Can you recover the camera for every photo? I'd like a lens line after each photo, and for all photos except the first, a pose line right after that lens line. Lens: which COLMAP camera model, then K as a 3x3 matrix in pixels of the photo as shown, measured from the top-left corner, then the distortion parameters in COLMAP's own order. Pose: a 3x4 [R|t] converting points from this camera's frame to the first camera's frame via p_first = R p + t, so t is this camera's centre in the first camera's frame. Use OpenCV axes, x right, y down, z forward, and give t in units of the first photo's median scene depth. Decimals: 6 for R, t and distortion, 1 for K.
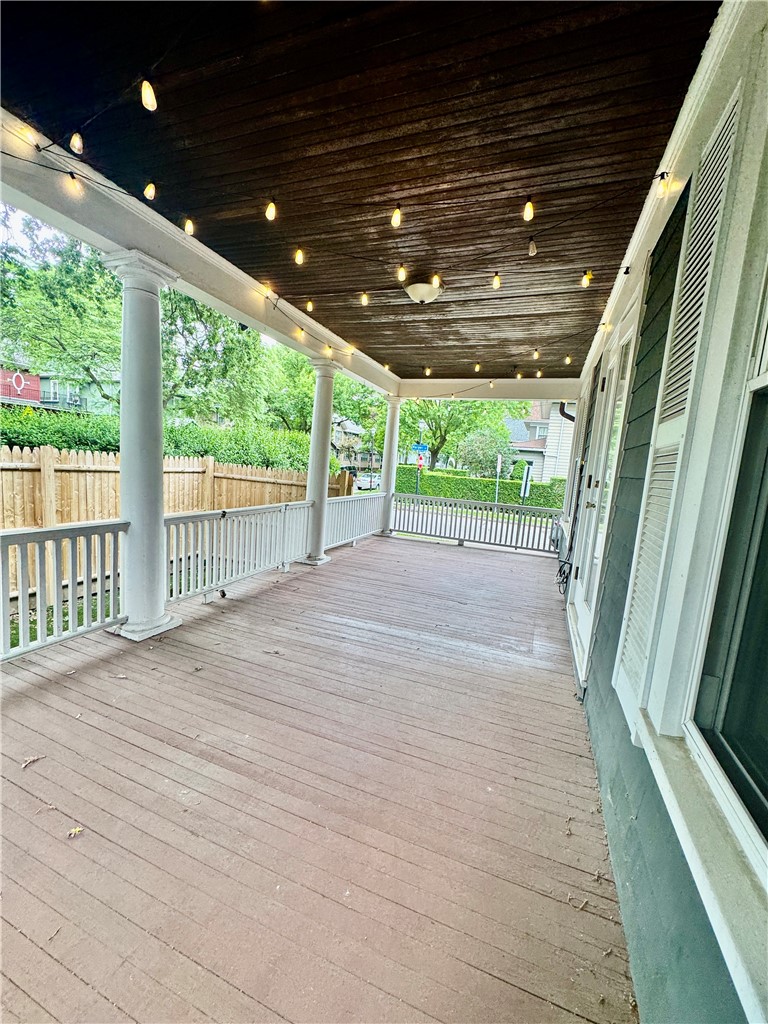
lens RADIAL K [[409.5, 0, 384.3], [0, 409.5, 513.3], [0, 0, 1]] dist [-0.000756, 0.000716]
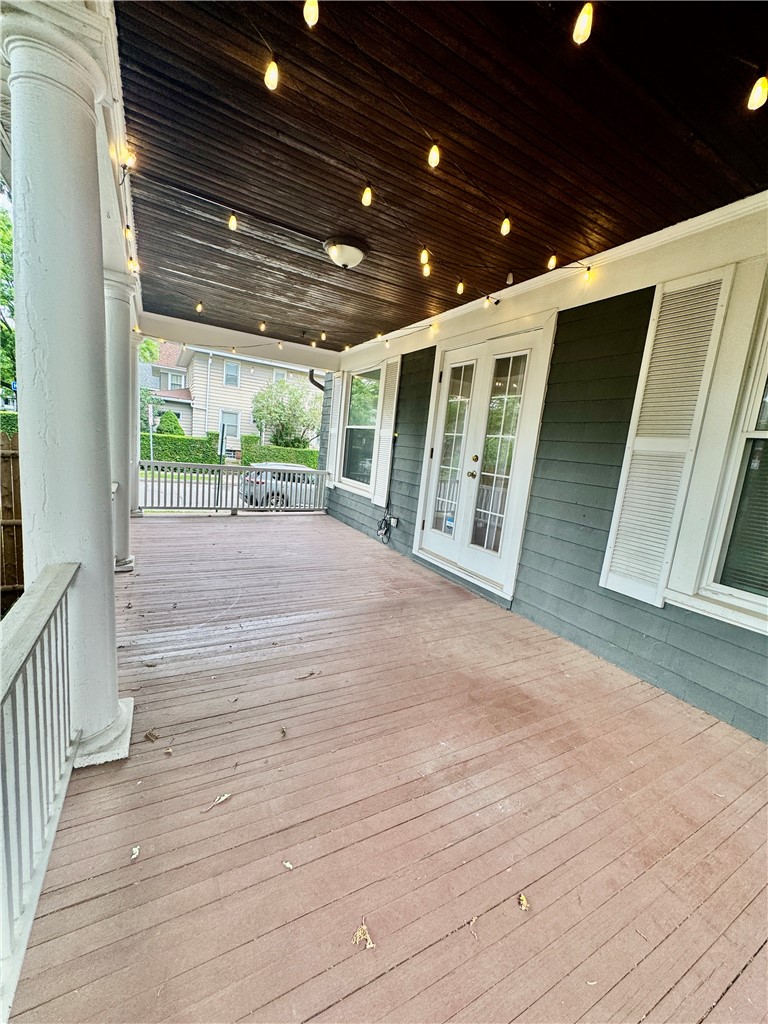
lens RADIAL K [[409.5, 0, 386.7], [0, 409.5, 514.0], [0, 0, 1]] dist [-0.000756, 0.000716]
pose [[0.641442, -0.136551, 0.754921, -0.490941], [0.046455, 0.989140, 0.139445, -0.063019], [-0.765764, -0.054376, 0.640819, 0.230020]]
